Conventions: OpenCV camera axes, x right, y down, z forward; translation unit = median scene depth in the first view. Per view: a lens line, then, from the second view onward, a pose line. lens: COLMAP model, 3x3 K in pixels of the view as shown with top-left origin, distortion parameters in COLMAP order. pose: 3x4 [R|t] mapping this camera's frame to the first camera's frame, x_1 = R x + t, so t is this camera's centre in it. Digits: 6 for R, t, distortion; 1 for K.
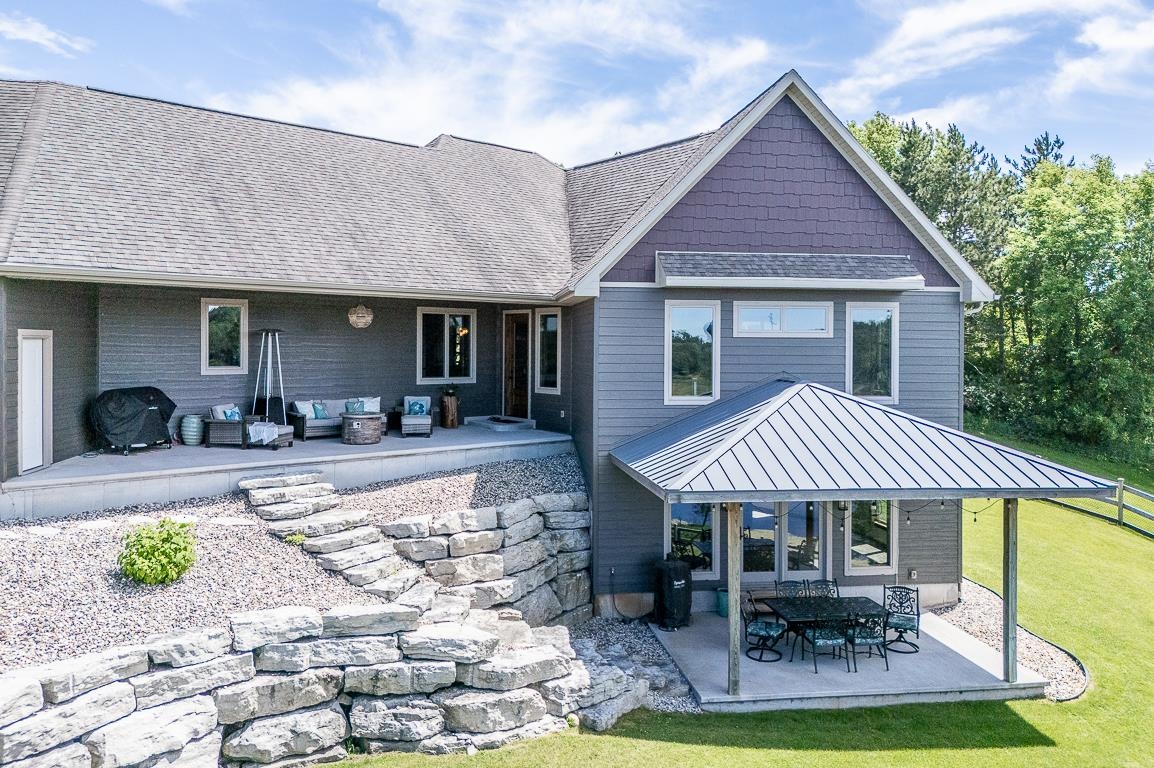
lens RADIAL K [[860.9, 0, 585.1], [0, 860.9, 349.2], [0, 0, 1]] dist [0.054848, -0.042806]
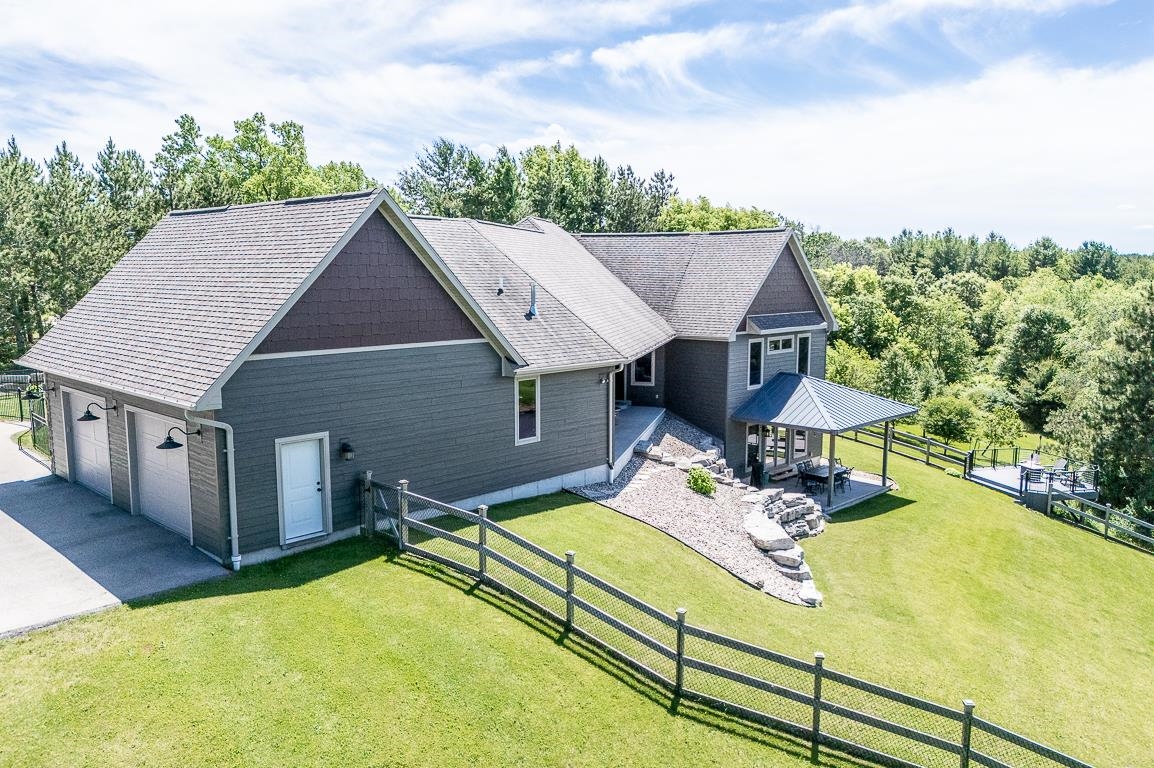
lens RADIAL K [[860.9, 0, 571.5], [0, 860.9, 391.7], [0, 0, 1]] dist [0.054848, -0.042806]
pose [[0.808056, -0.091755, 0.581916, -1.437403], [0.011879, 0.990133, 0.139625, -0.222929], [-0.588986, -0.105912, 0.801173, -0.404847]]
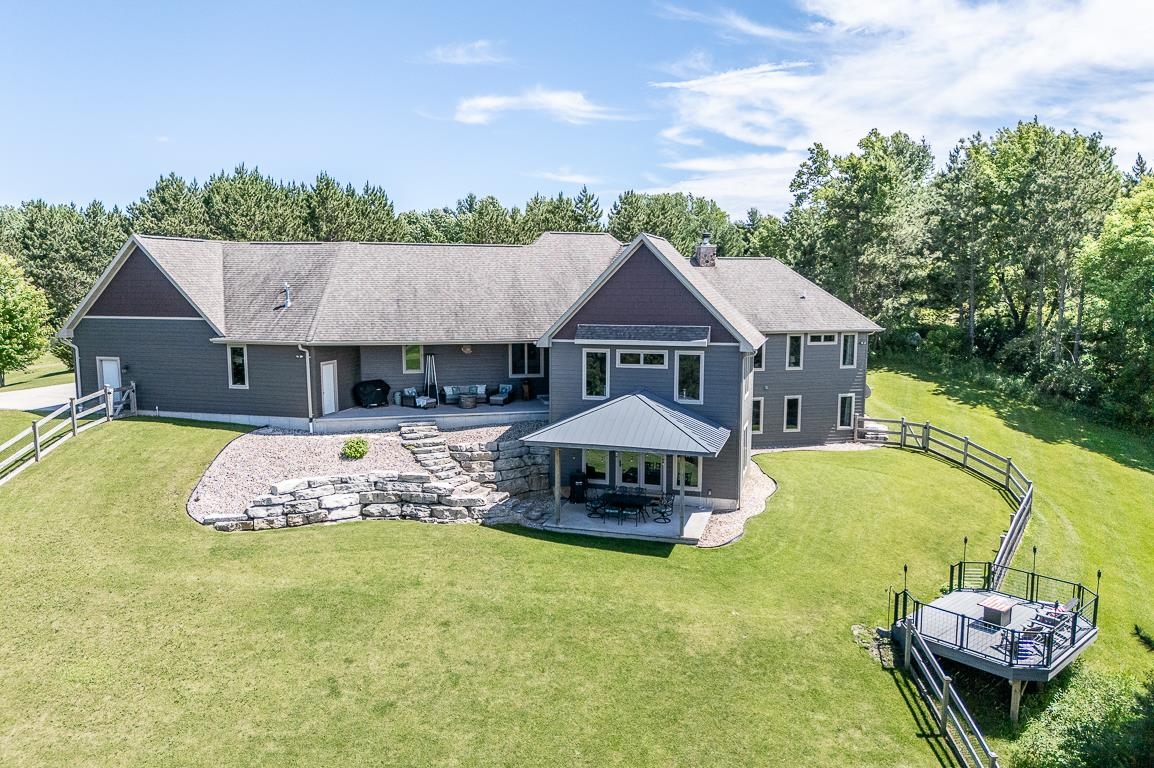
lens RADIAL K [[860.9, 0, 588.3], [0, 860.9, 387.5], [0, 0, 1]] dist [0.054848, -0.042806]
pose [[0.909057, 0.047003, -0.414013, 0.945837], [0.001814, 0.993161, 0.116737, -0.200609], [0.416668, -0.106872, 0.902755, -0.837521]]
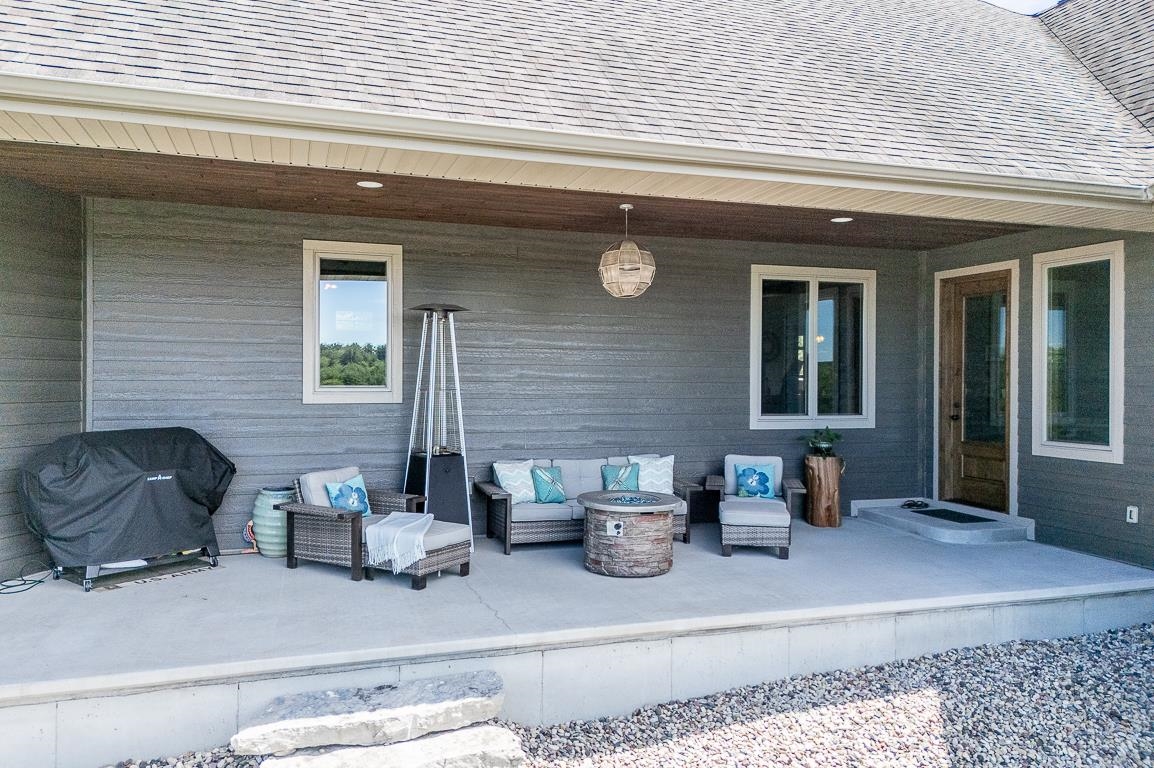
lens RADIAL K [[860.9, 0, 582.3], [0, 860.9, 384.0], [0, 0, 1]] dist [0.054848, -0.042806]
pose [[0.936716, 0.001033, -0.350090, -0.141410], [-0.001236, 0.999999, -0.000356, 0.019852], [0.350089, 0.000766, 0.936716, 0.638609]]
